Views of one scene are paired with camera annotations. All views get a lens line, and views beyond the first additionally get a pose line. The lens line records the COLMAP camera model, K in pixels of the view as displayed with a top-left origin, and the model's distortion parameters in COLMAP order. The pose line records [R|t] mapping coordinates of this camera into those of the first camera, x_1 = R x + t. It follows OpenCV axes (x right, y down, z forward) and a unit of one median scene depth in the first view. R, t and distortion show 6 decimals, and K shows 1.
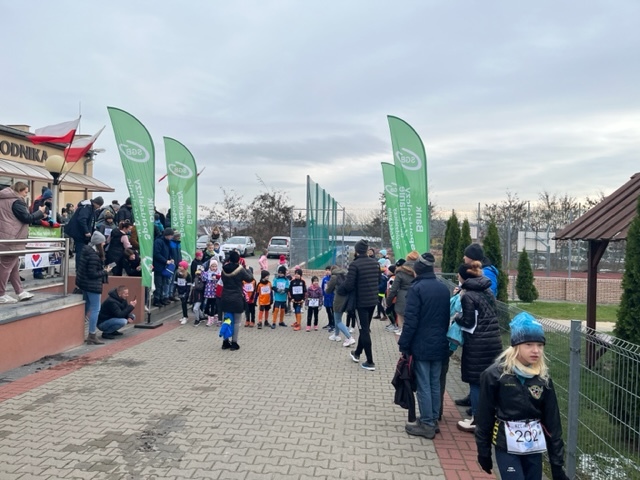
lens RADIAL K [[482.3, 0, 323.1], [0, 482.3, 239.0], [0, 0, 1]] dist [0.078567, -0.099837]
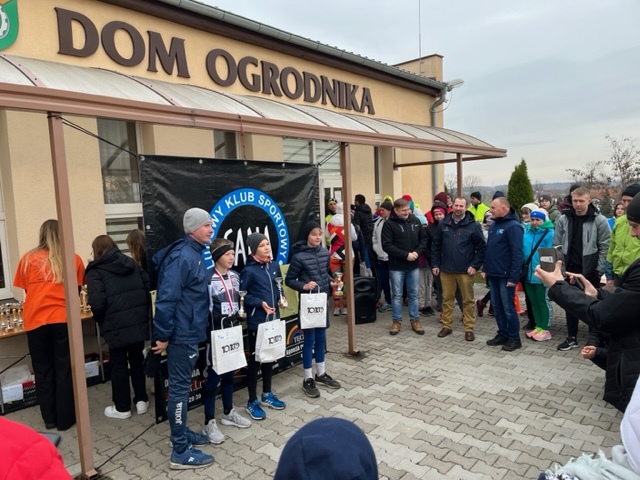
lens RADIAL K [[482.3, 0, 318.2], [0, 482.3, 244.2], [0, 0, 1]] dist [0.078567, -0.099837]
pose [[0.817542, -0.005502, -0.575842, -0.245051], [0.050189, 0.996830, 0.061730, -0.041874], [0.573677, -0.079368, 0.815227, 0.420522]]
